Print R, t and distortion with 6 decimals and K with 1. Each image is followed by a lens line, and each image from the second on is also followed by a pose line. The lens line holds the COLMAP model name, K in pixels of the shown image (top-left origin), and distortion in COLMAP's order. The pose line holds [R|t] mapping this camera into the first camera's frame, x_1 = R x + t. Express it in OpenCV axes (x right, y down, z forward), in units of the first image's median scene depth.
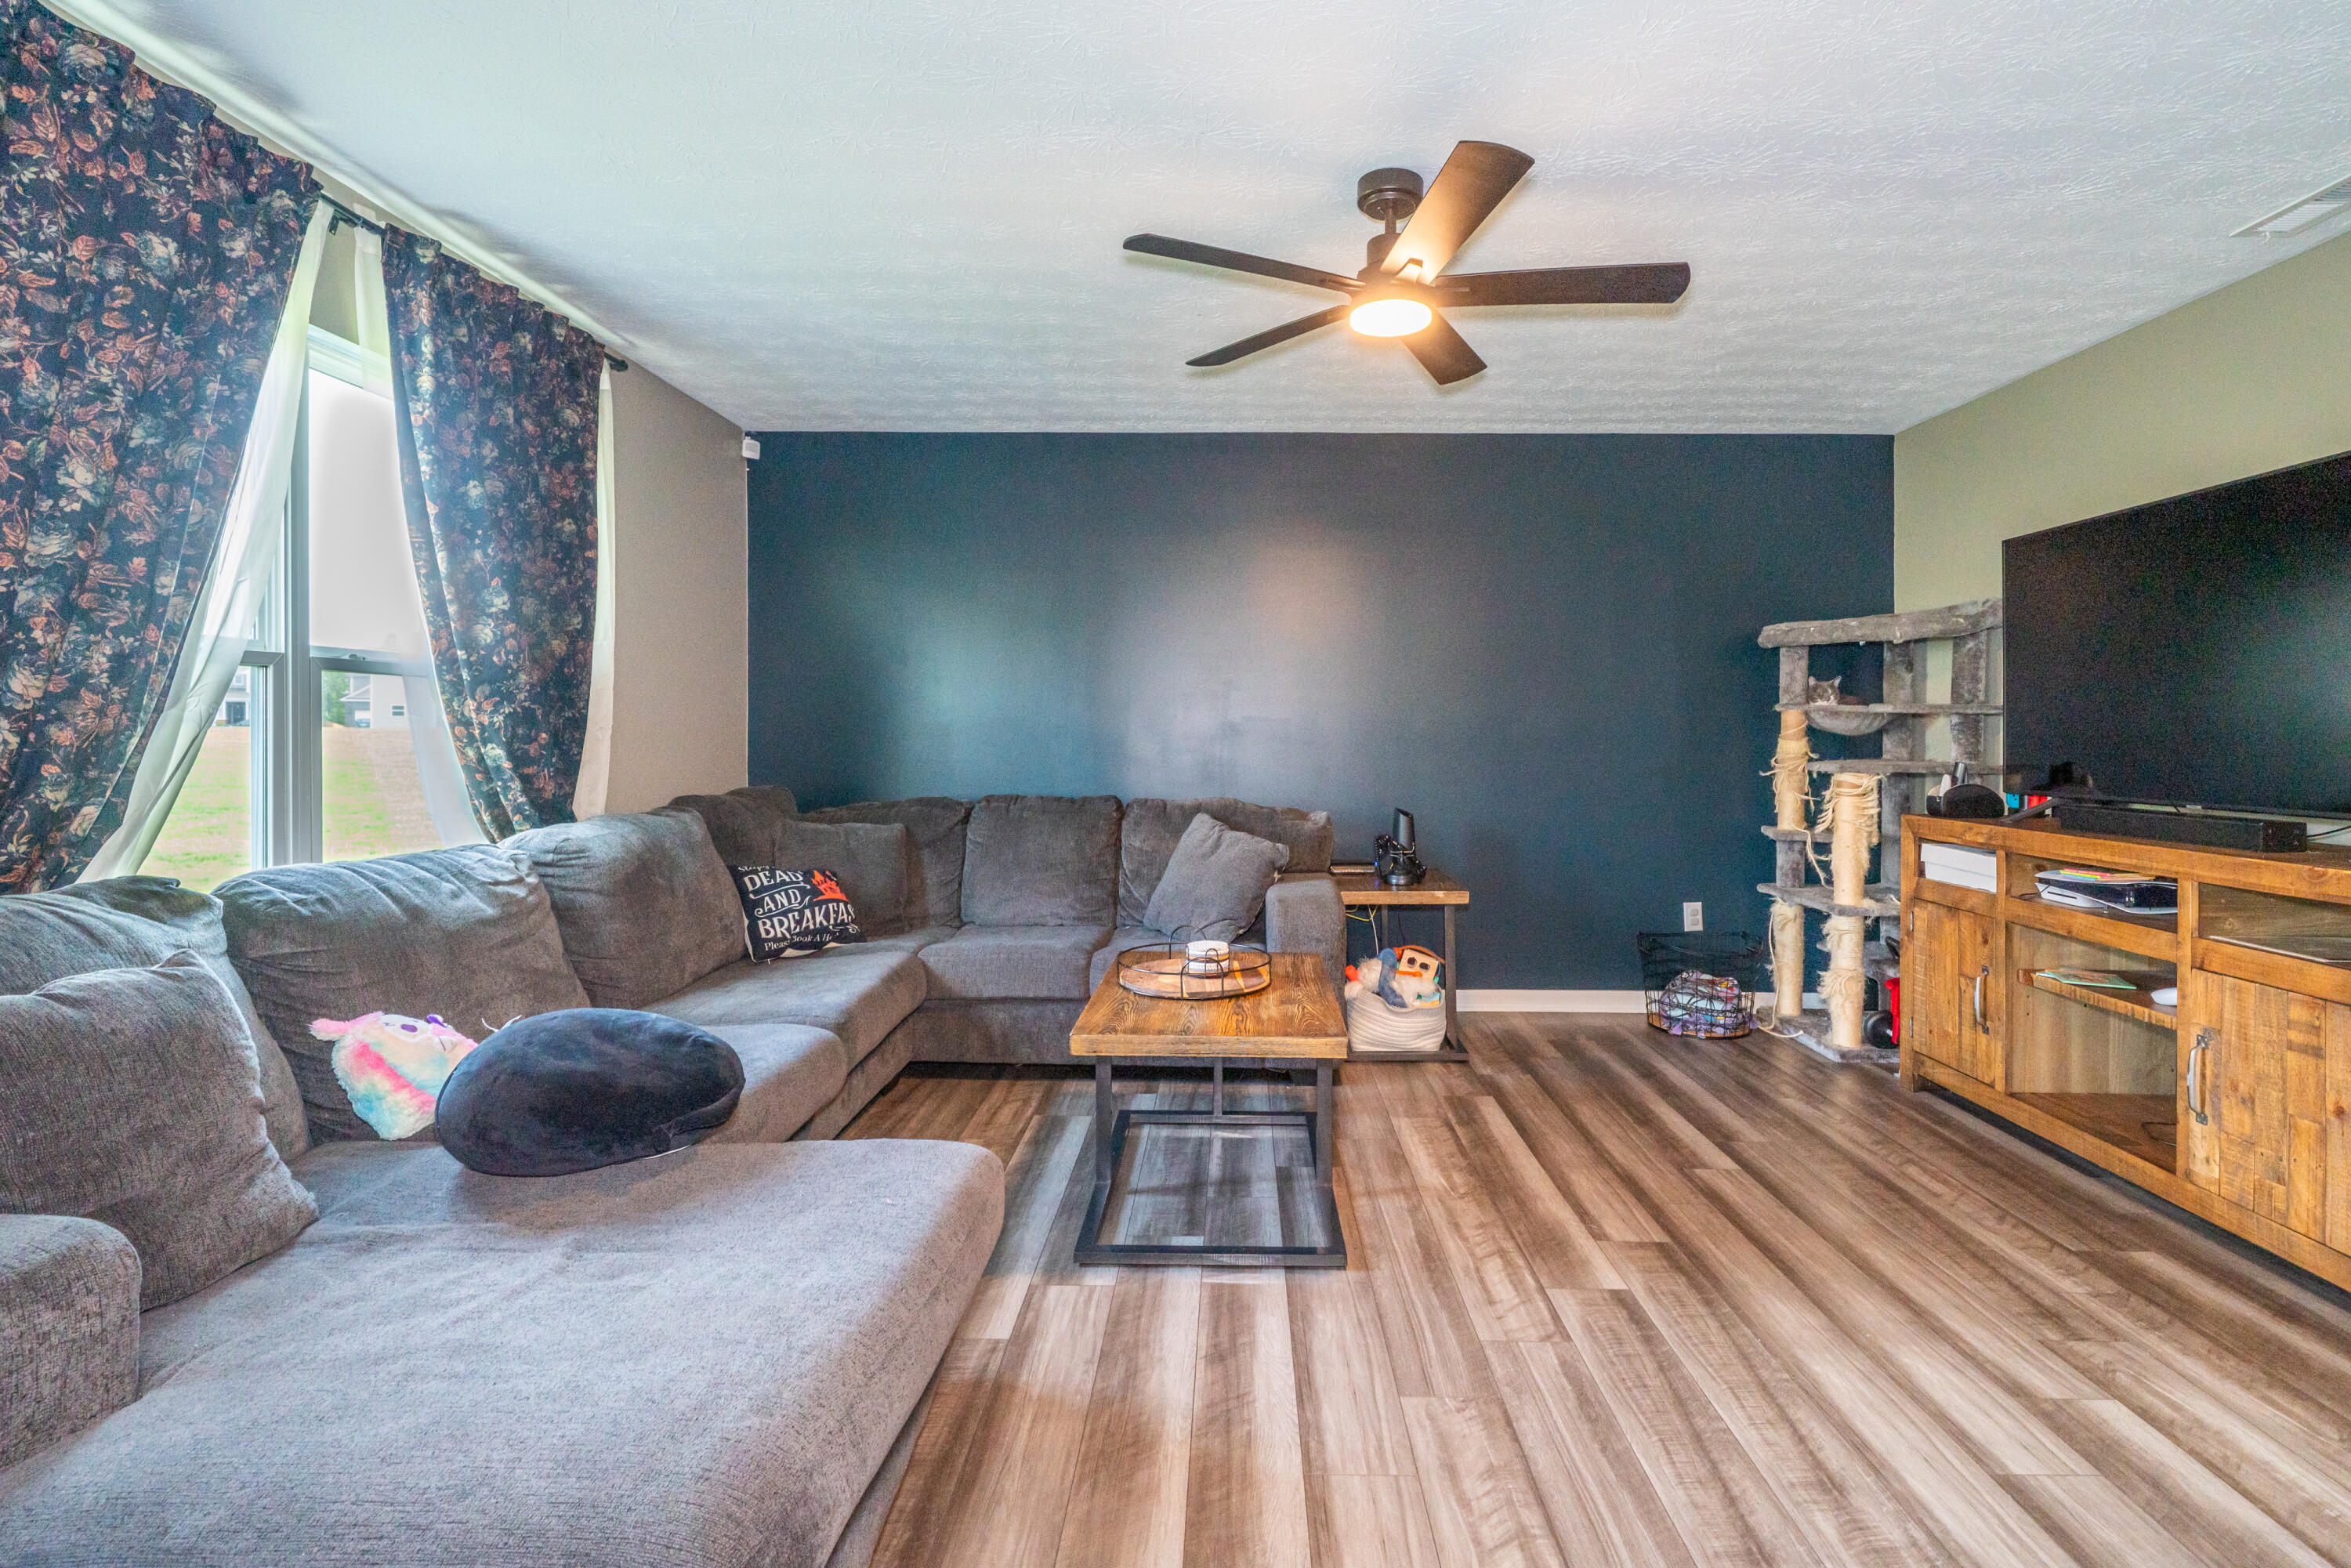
lens RADIAL K [[1101.5, 0, 1218.7], [0, 1101.5, 731.2], [0, 0, 1]] dist [-0.004193, -0.002009]
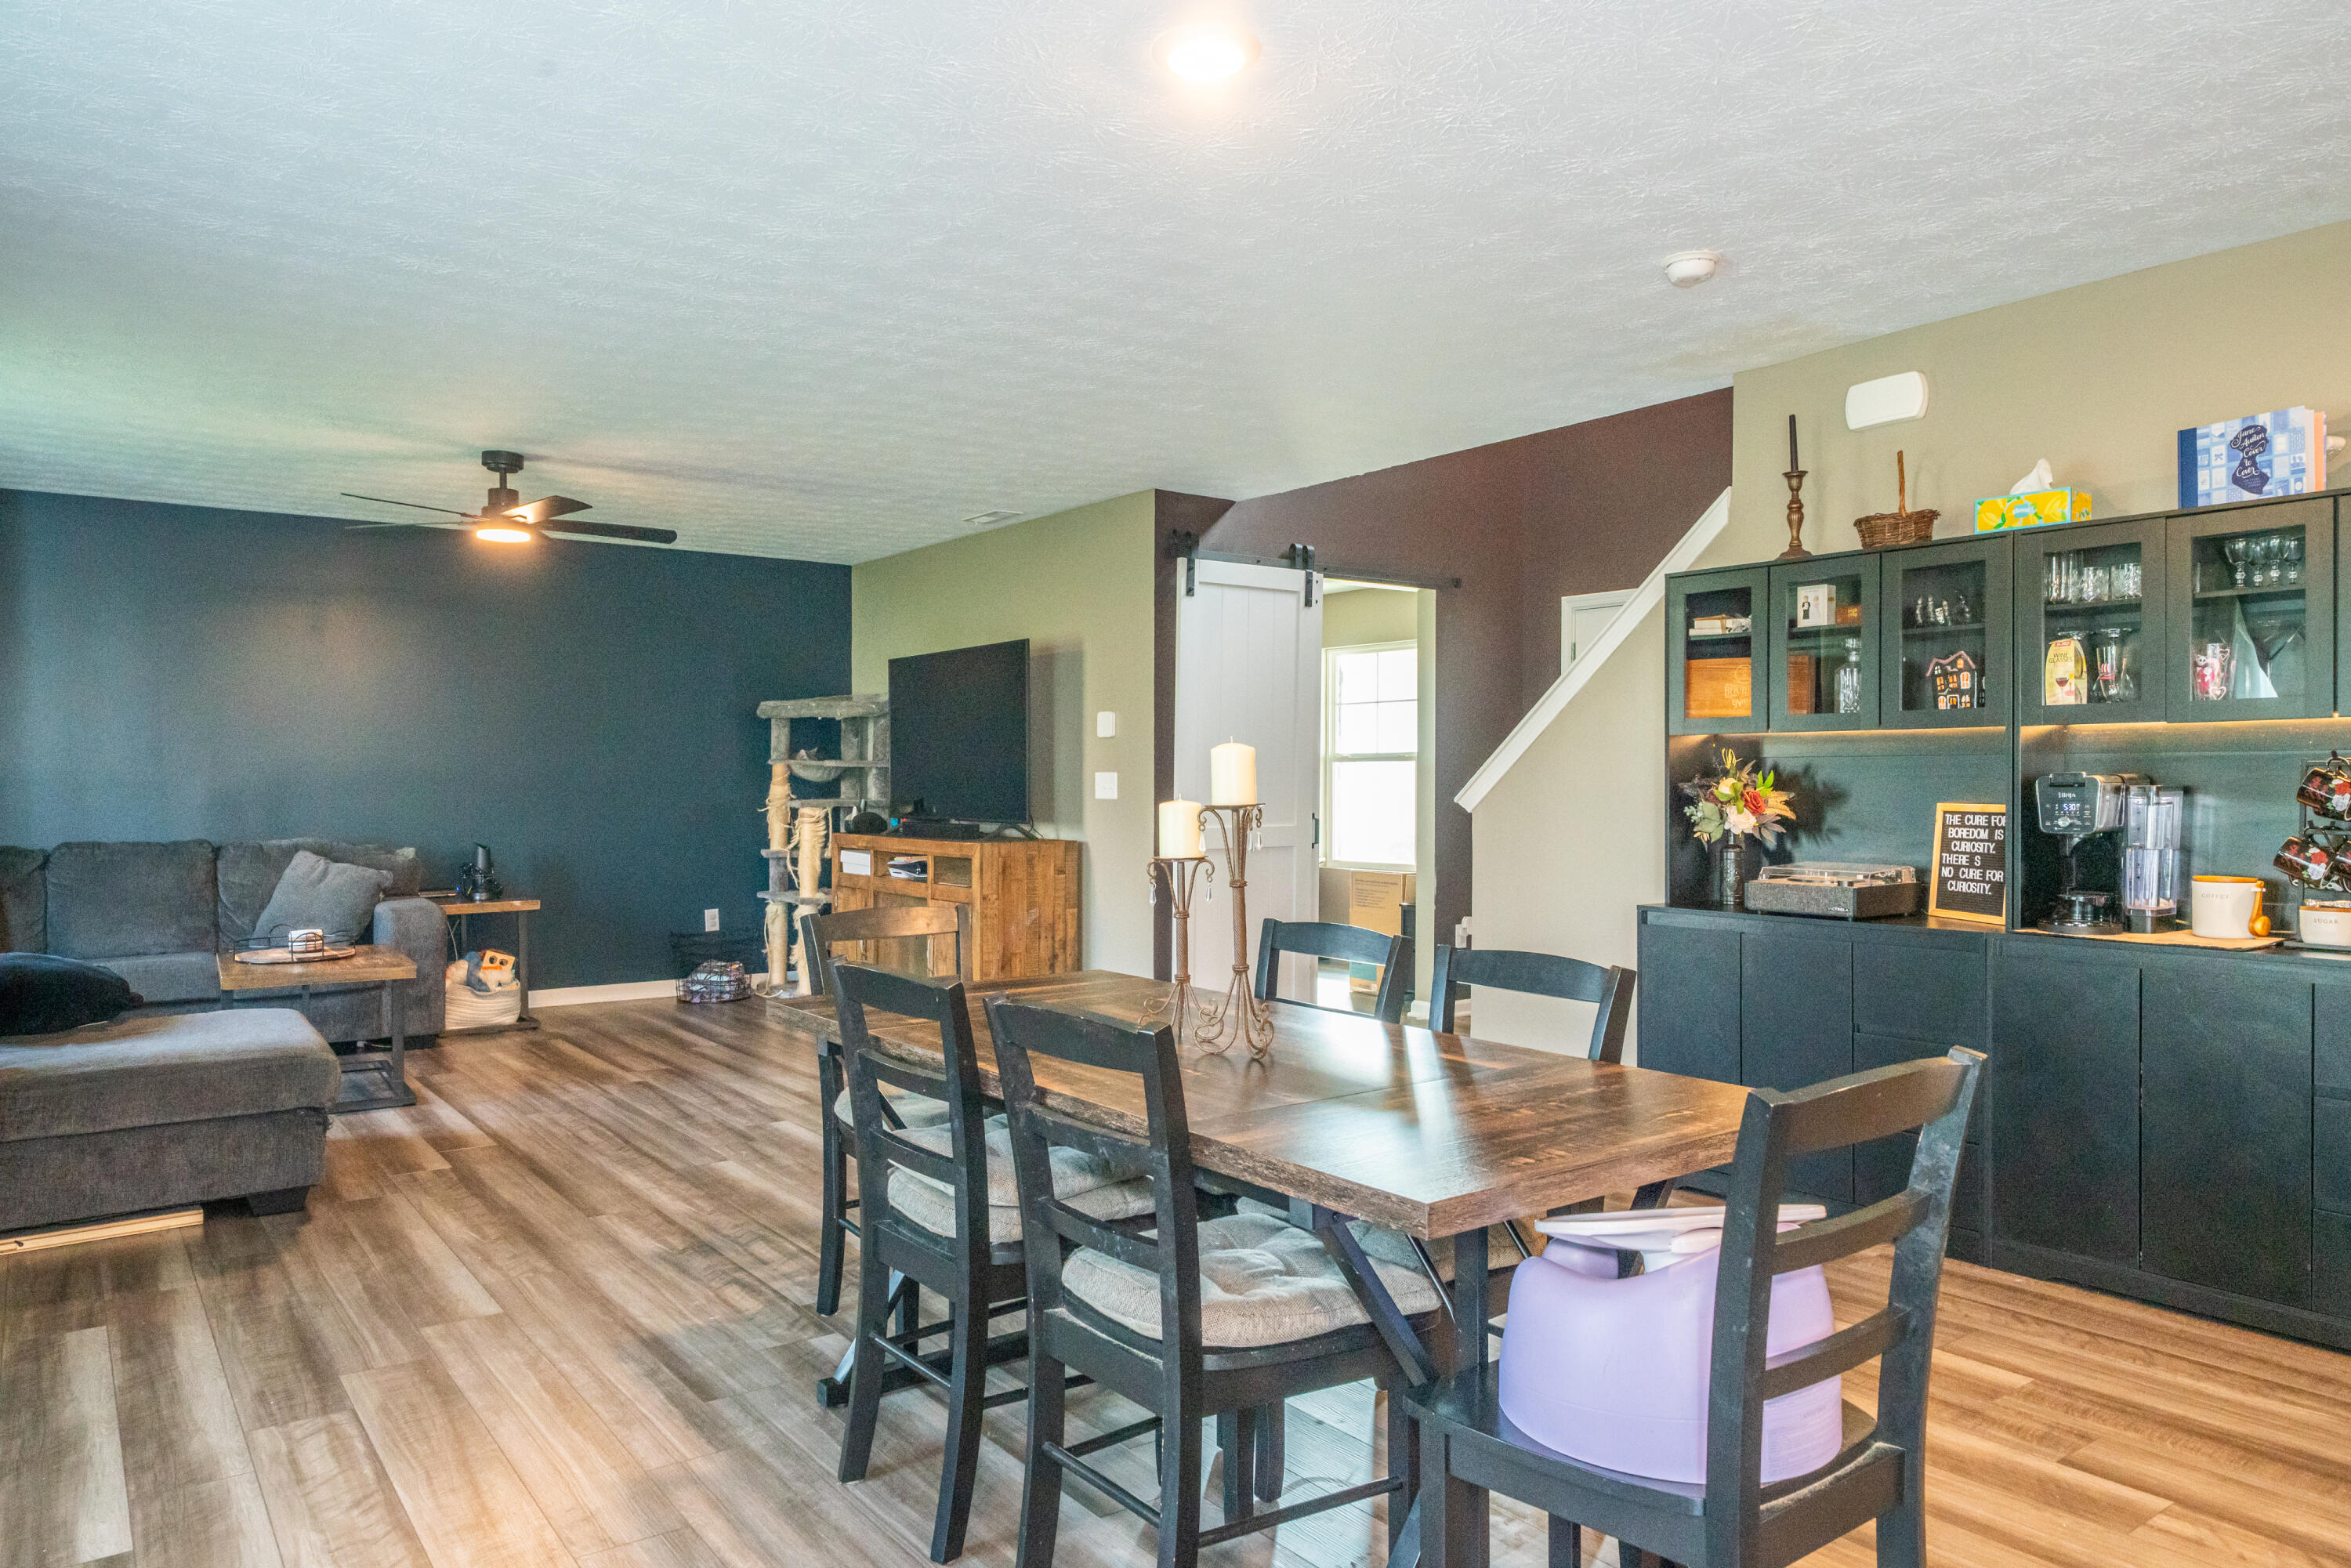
lens RADIAL K [[1548.6, 0, 1170.1], [0, 1548.6, 796.1], [0, 0, 1]] dist [0.003176, 0.000940]
pose [[0.796723, -0.011126, 0.604242, -0.344525], [0.002381, 0.999881, 0.015271, -0.009792], [-0.604340, -0.010728, 0.796654, -1.109171]]
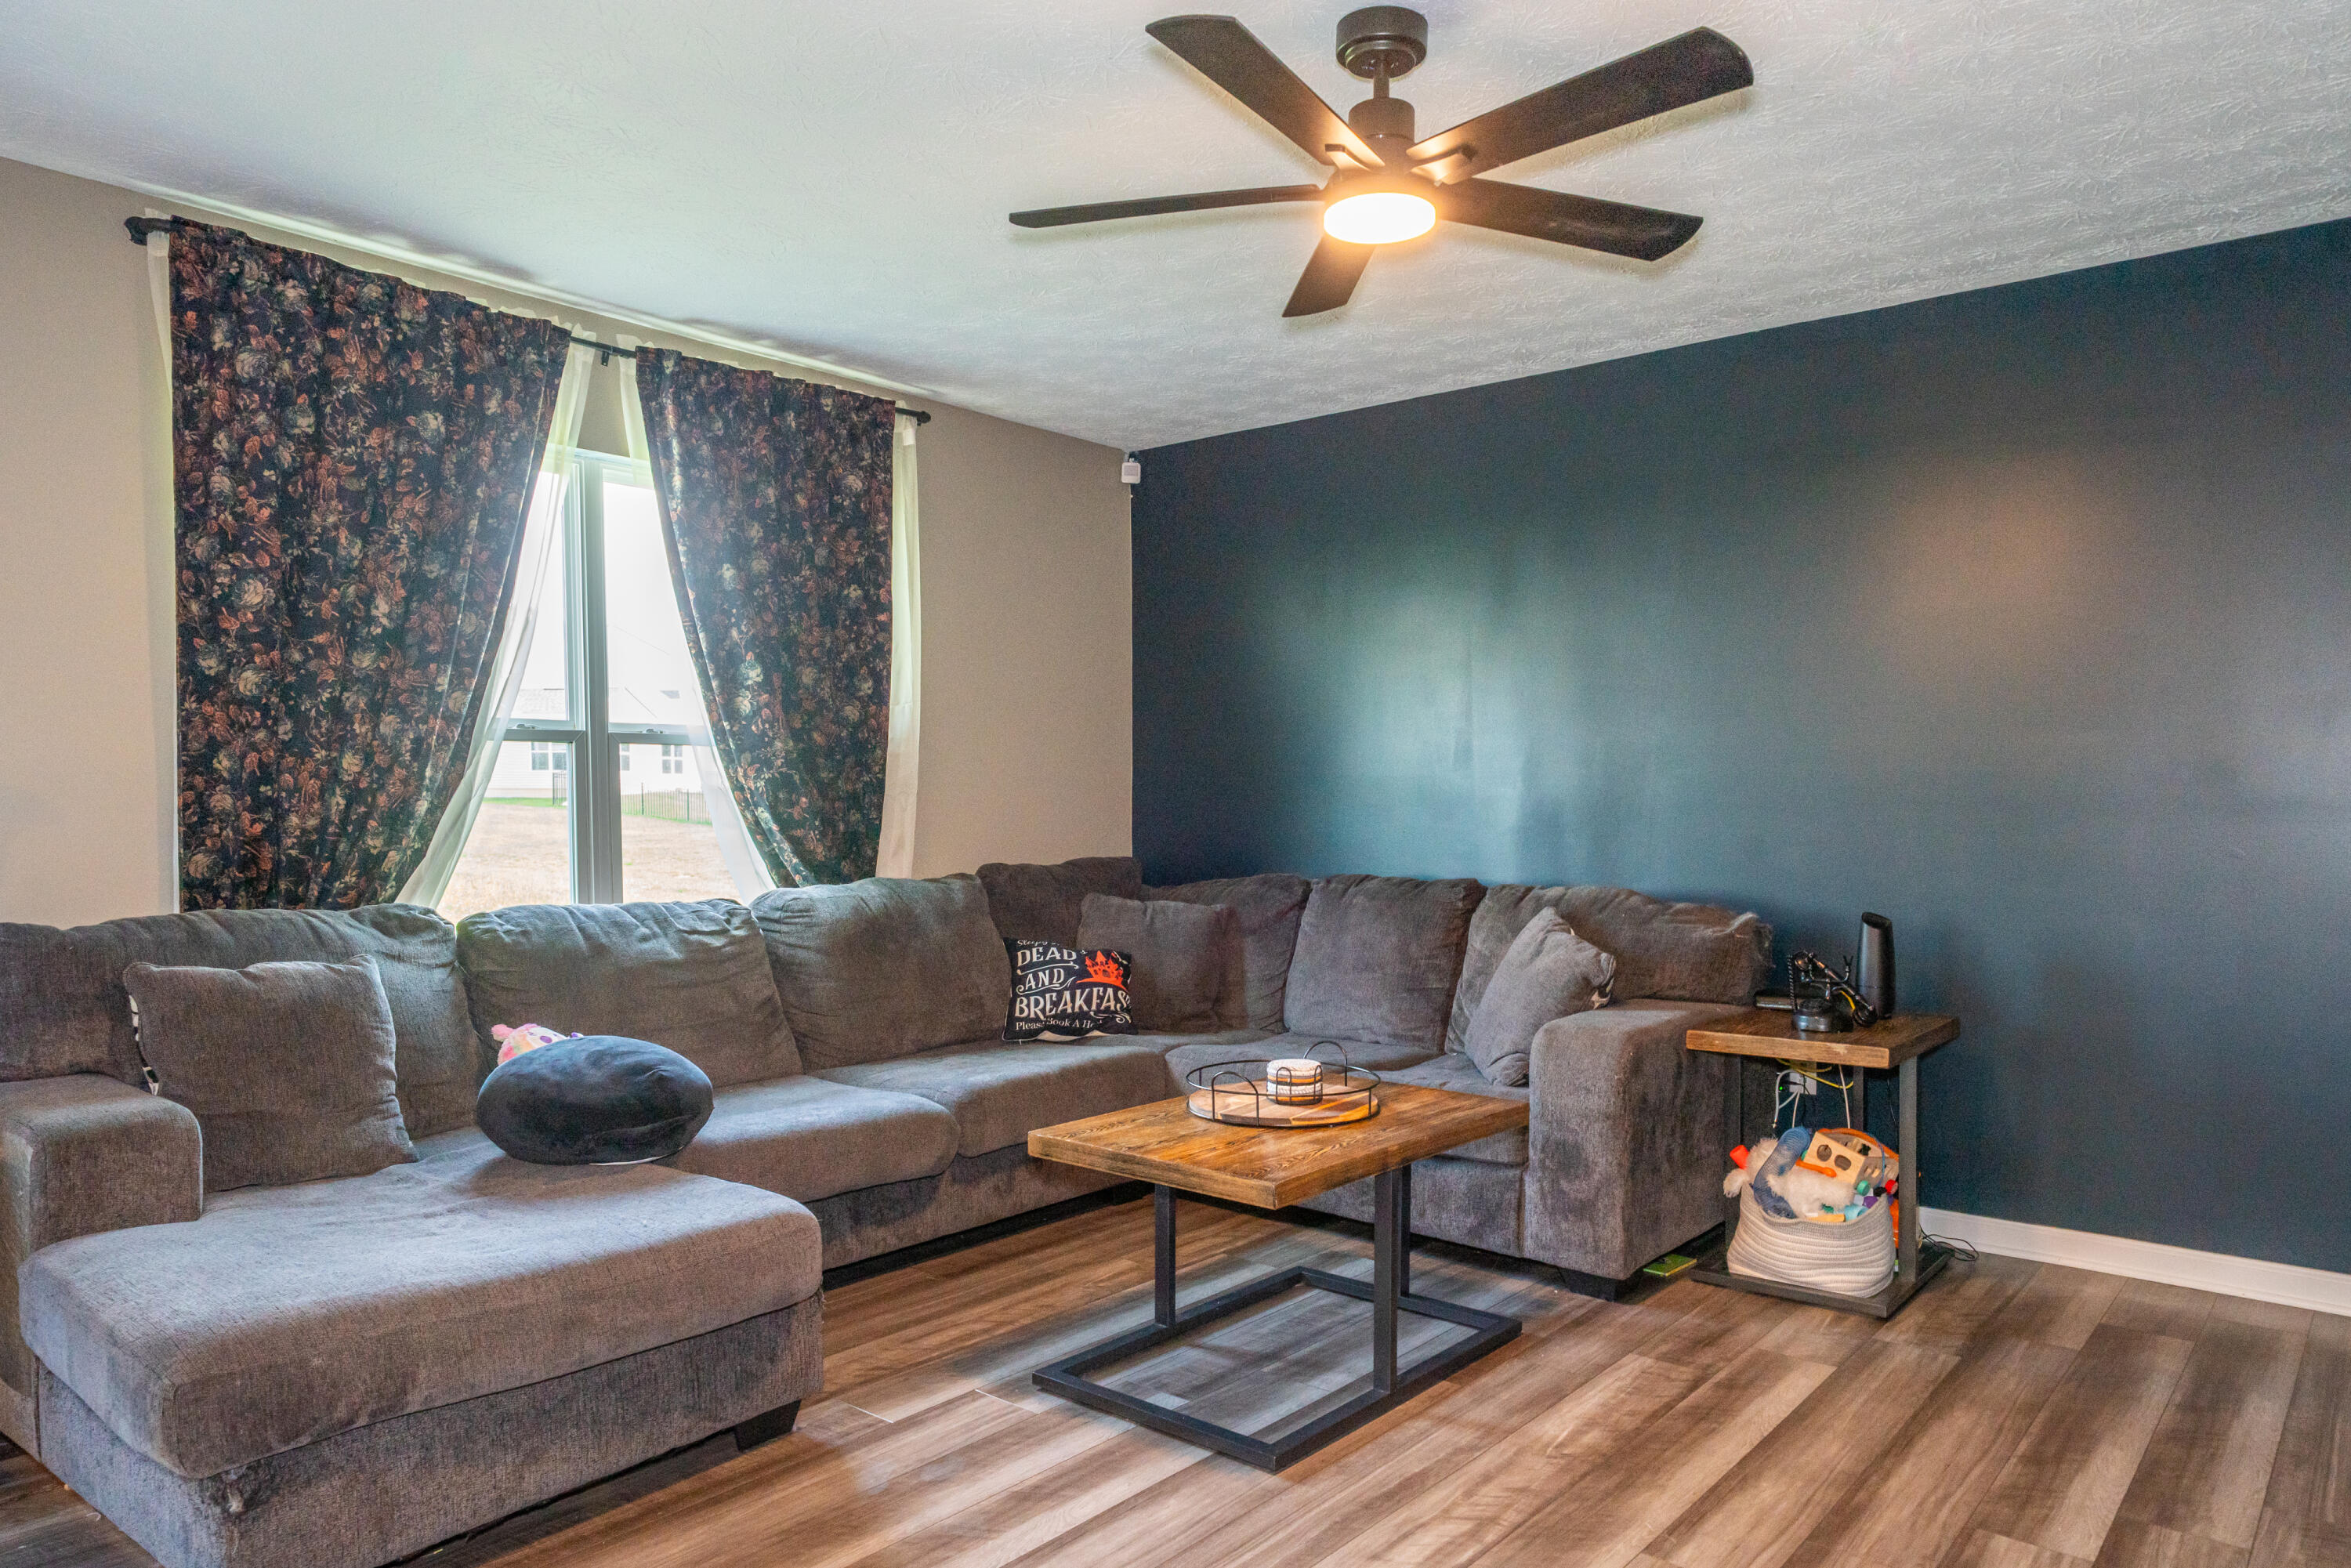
lens RADIAL K [[1558.9, 0, 1183.8], [0, 1558.9, 880.6], [0, 0, 1]] dist [-0.007360, -0.008200]
pose [[0.763587, 0.031784, -0.644923, 0.562500], [0.002915, 0.998608, 0.052666, 0.003570], [0.645699, -0.042095, 0.762431, 0.091519]]
